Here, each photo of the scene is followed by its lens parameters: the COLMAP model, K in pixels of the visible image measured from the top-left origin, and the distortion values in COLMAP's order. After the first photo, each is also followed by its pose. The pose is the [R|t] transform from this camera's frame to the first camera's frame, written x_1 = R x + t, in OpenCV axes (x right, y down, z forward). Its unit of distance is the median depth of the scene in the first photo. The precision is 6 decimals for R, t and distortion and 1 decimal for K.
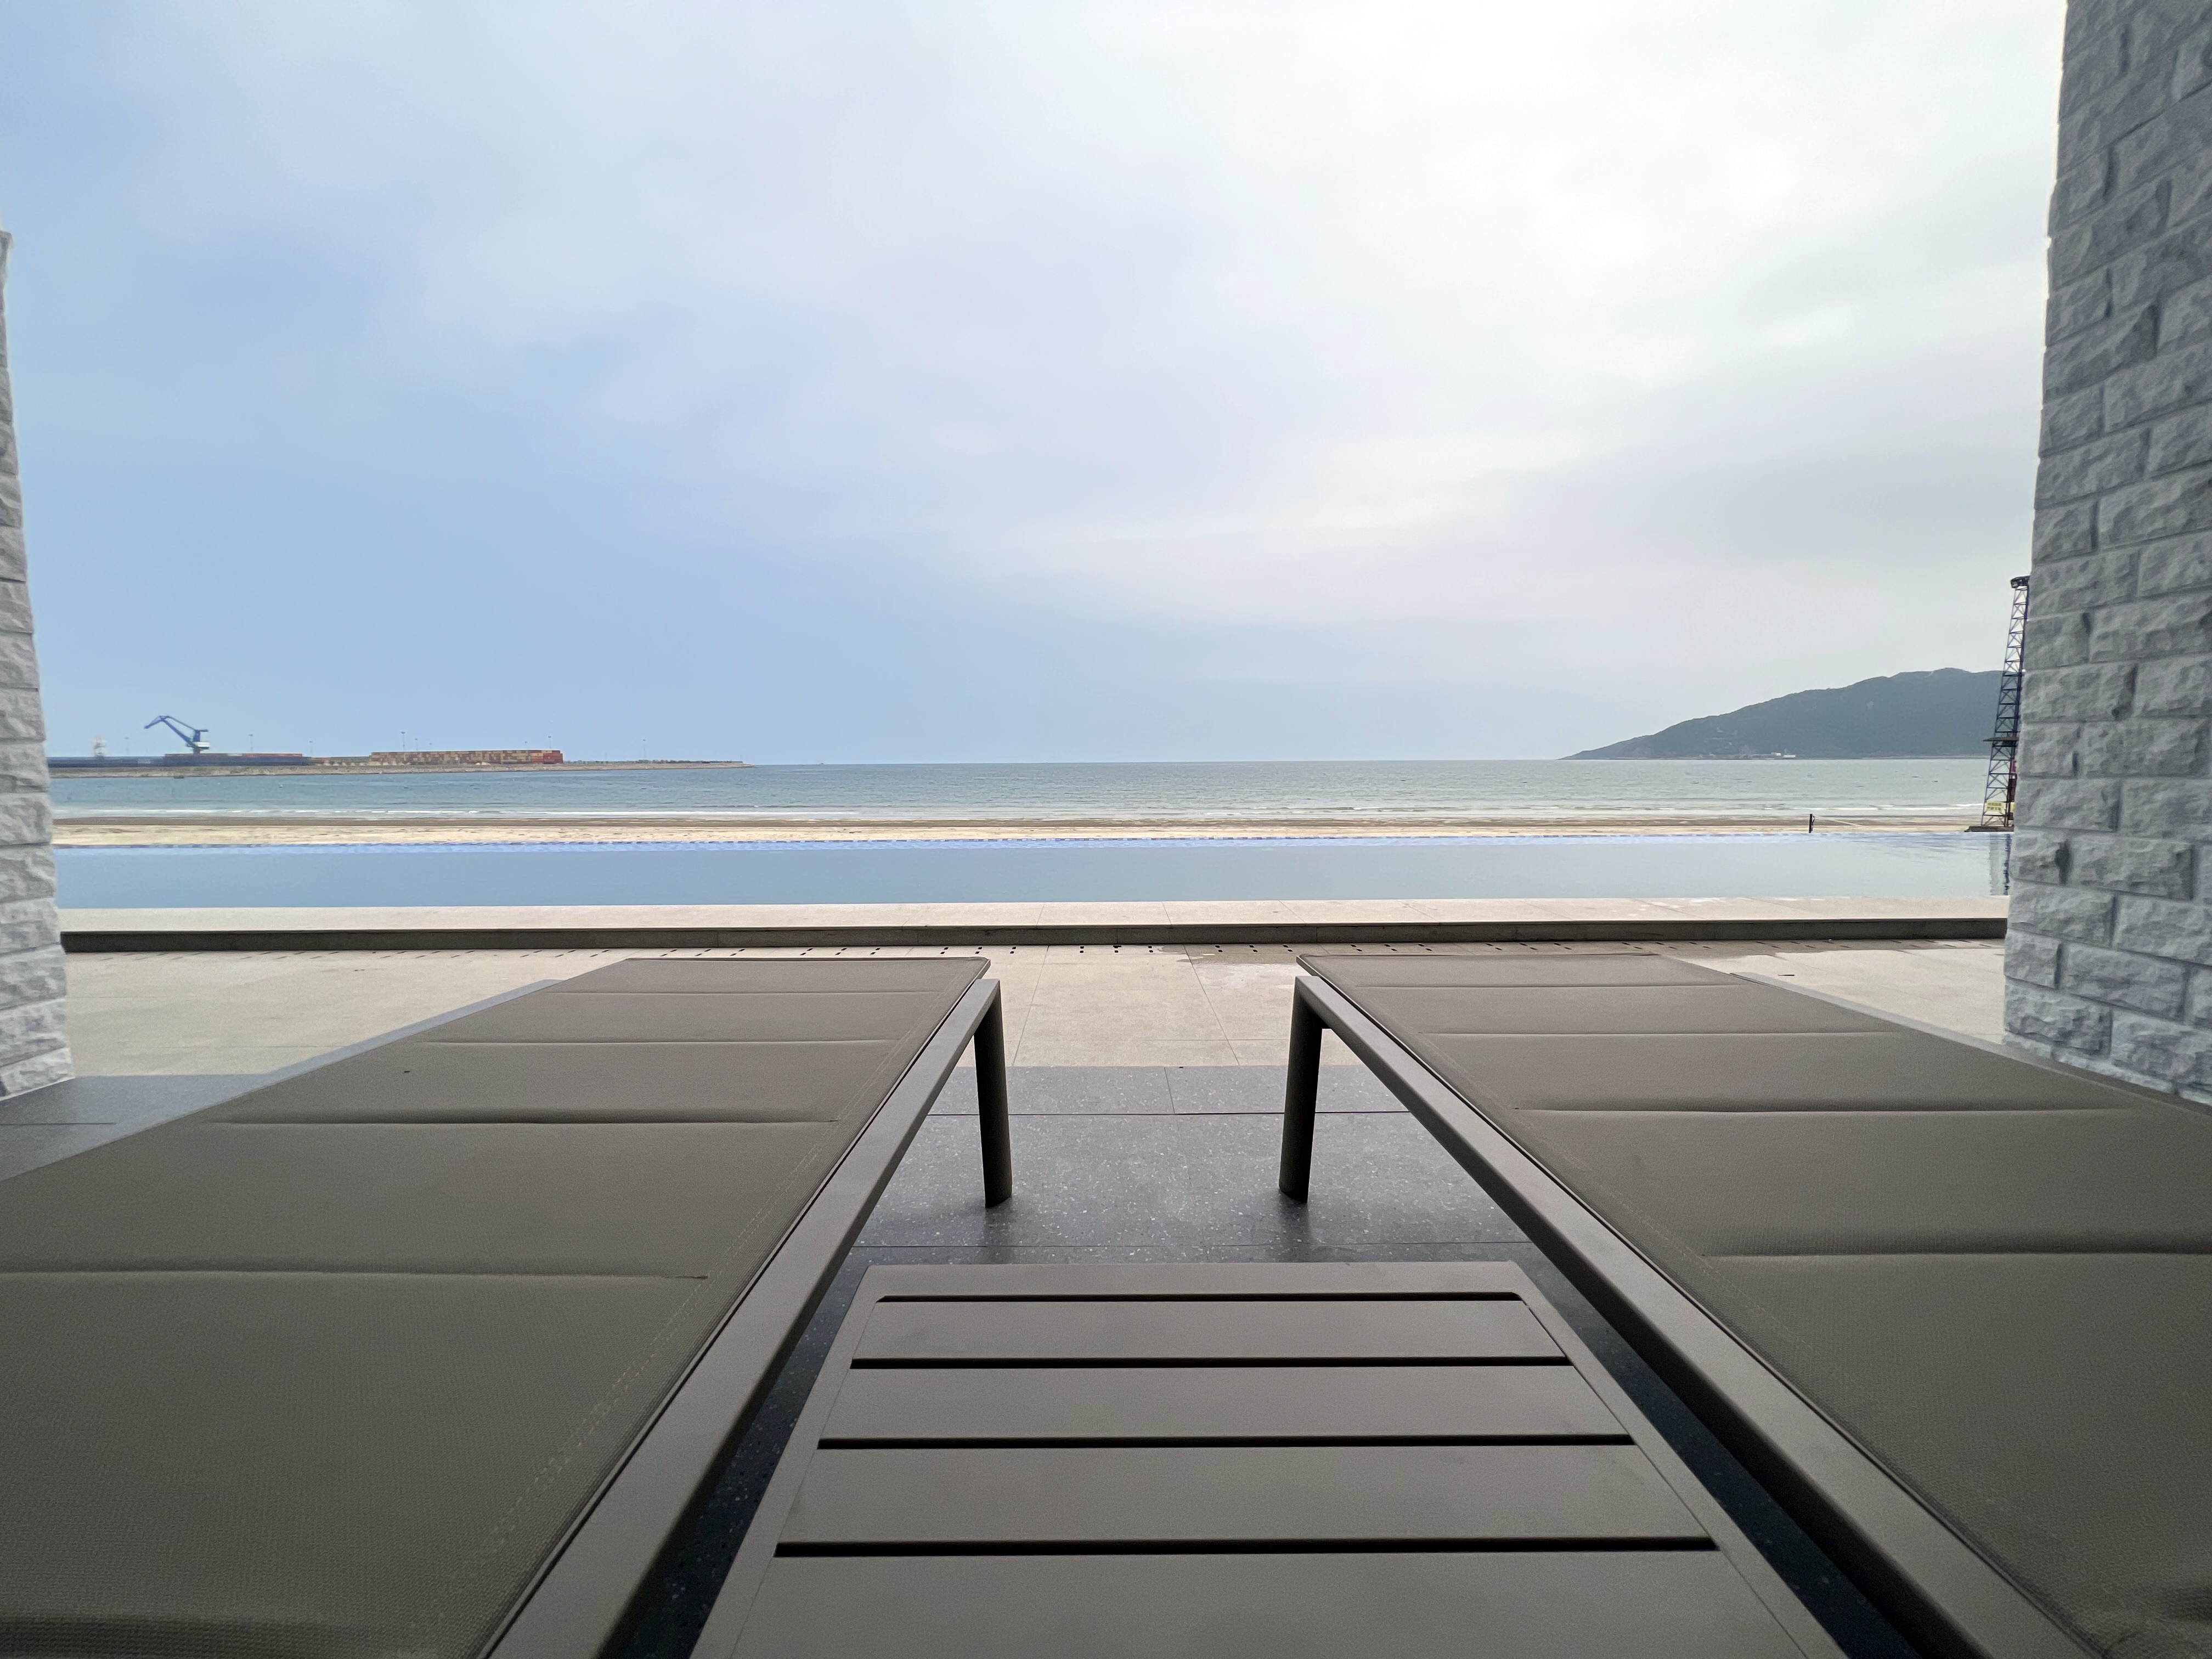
lens RADIAL K [[890.7, 0, 1105.5], [0, 890.7, 827.2], [0, 0, 1]] dist [0.001162, 0.000164]
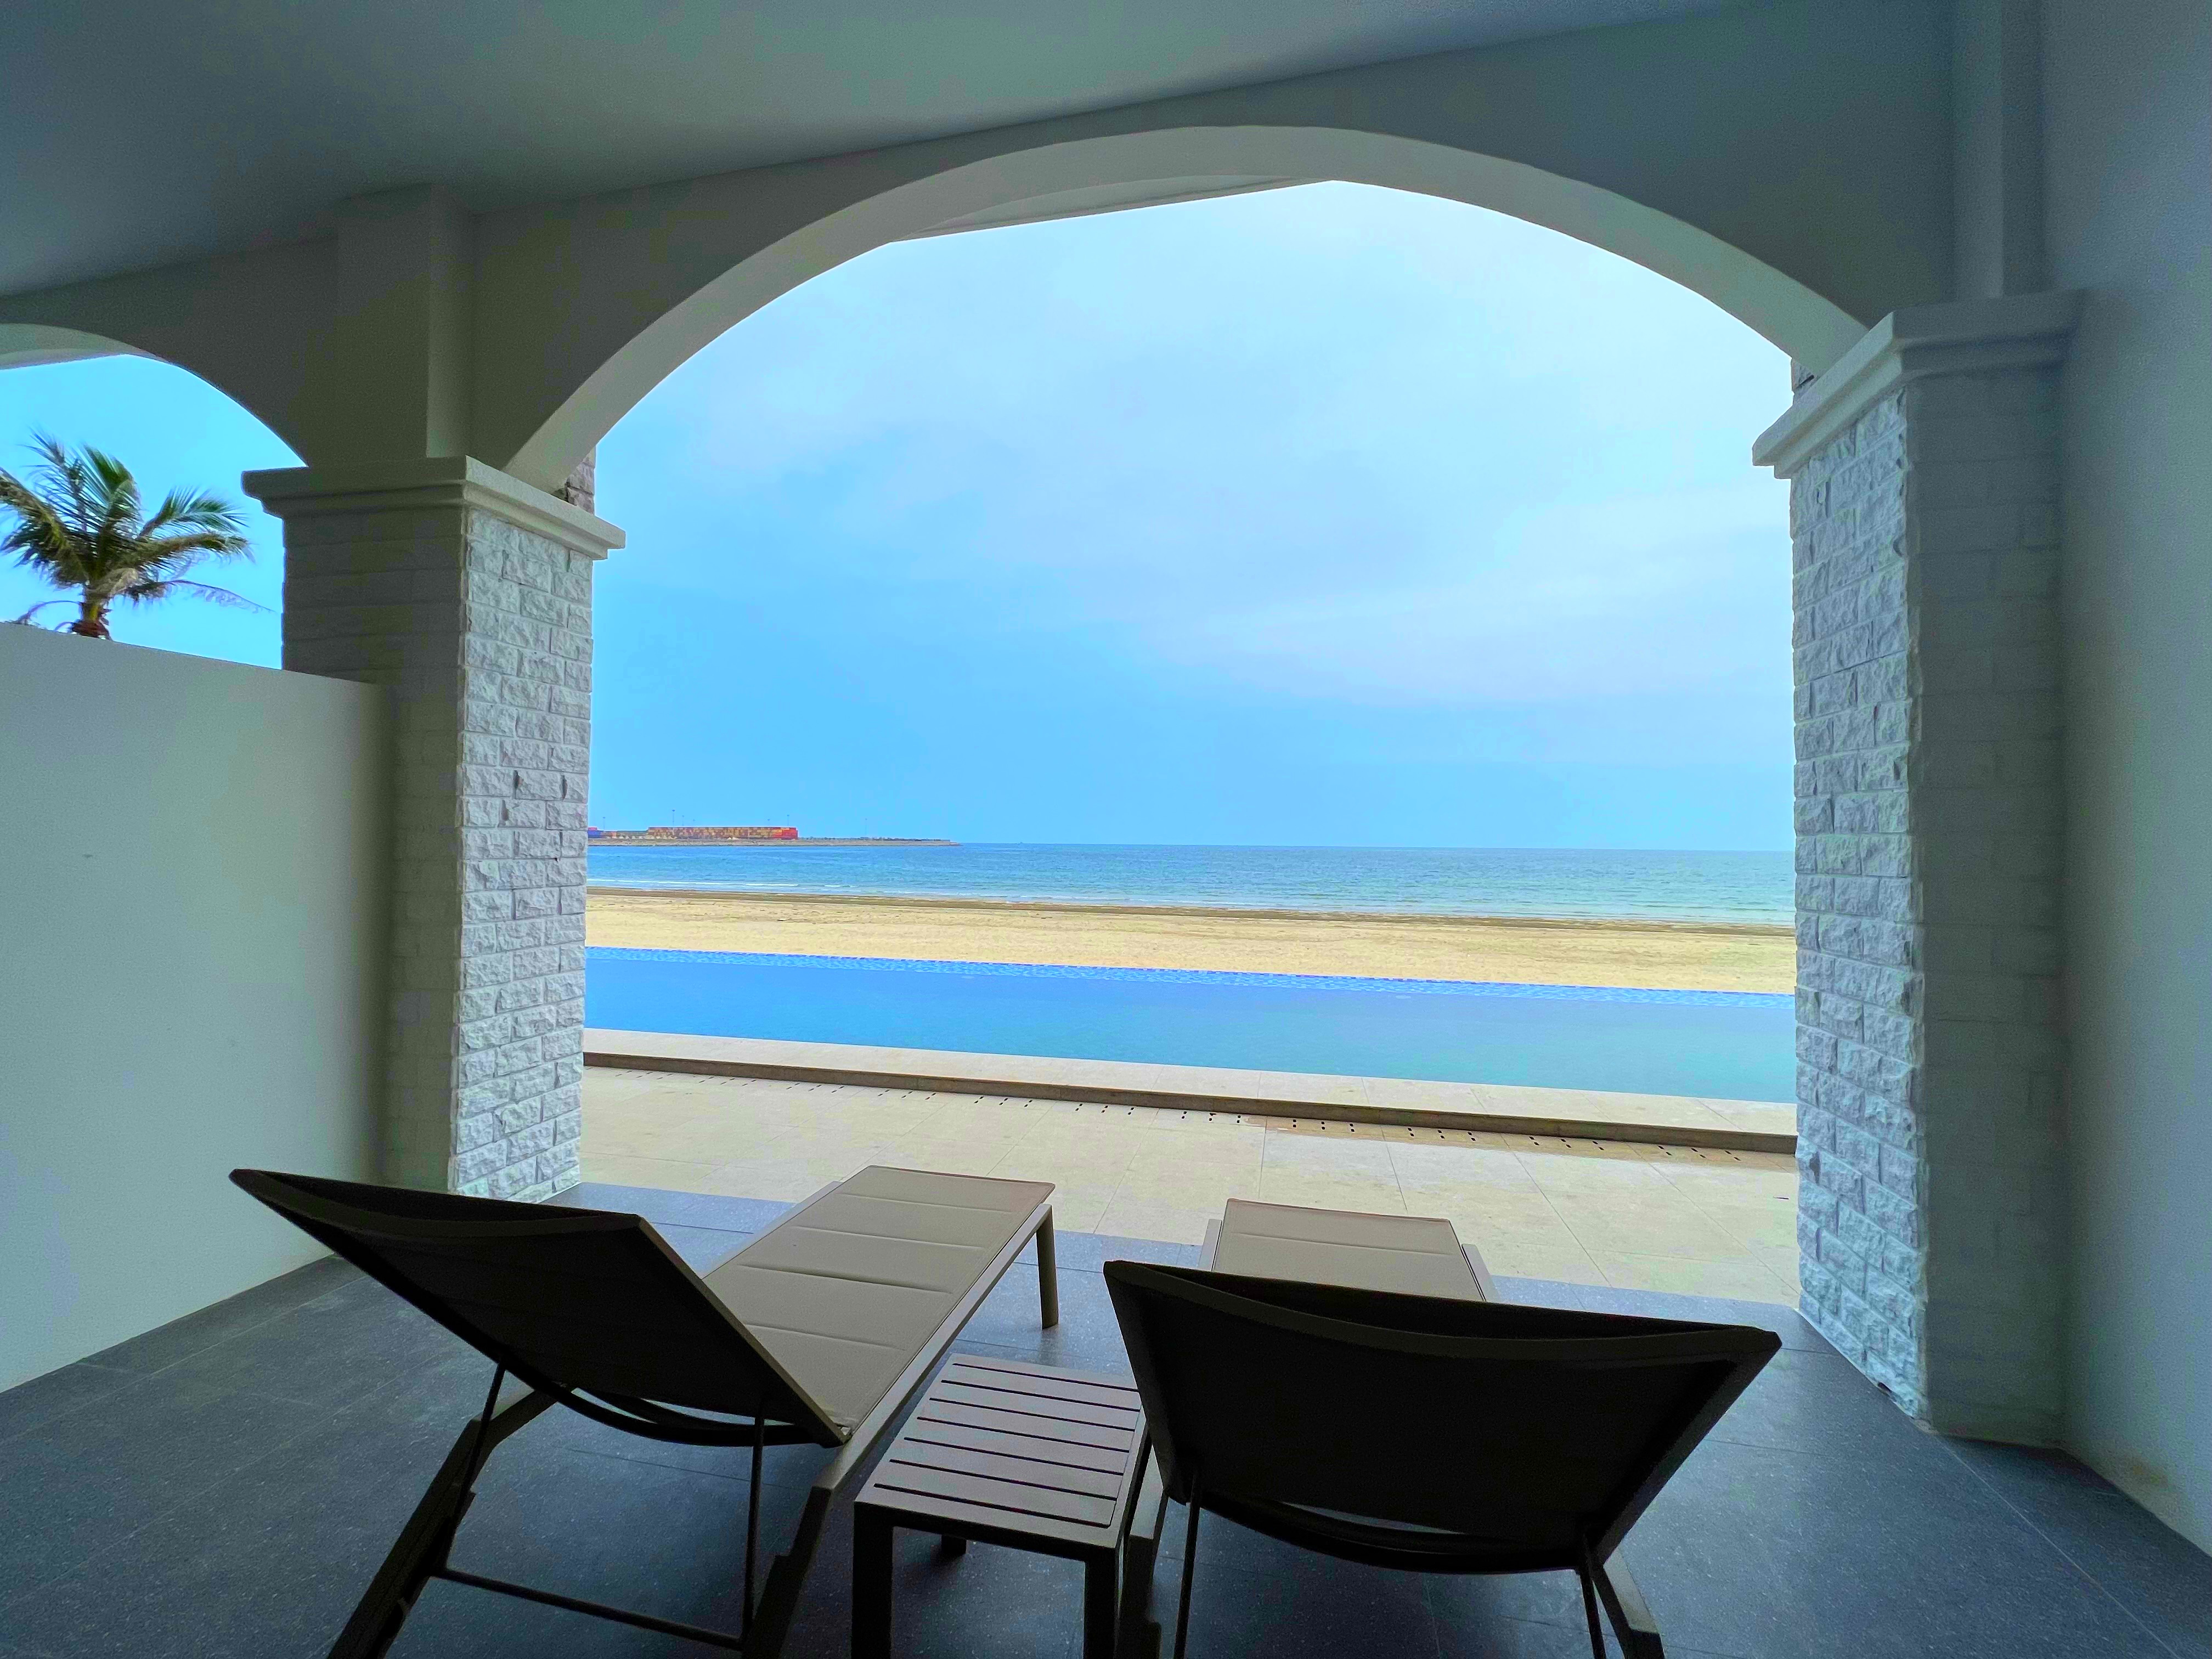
lens RADIAL K [[890.7, 0, 1103.3], [0, 890.7, 825.8], [0, 0, 1]] dist [0.001162, 0.000164]
pose [[0.976825, 0.011936, -0.213707, 0.281111], [-0.032042, 0.995347, -0.090868, -0.338412], [0.211629, 0.095610, 0.972662, -0.659579]]
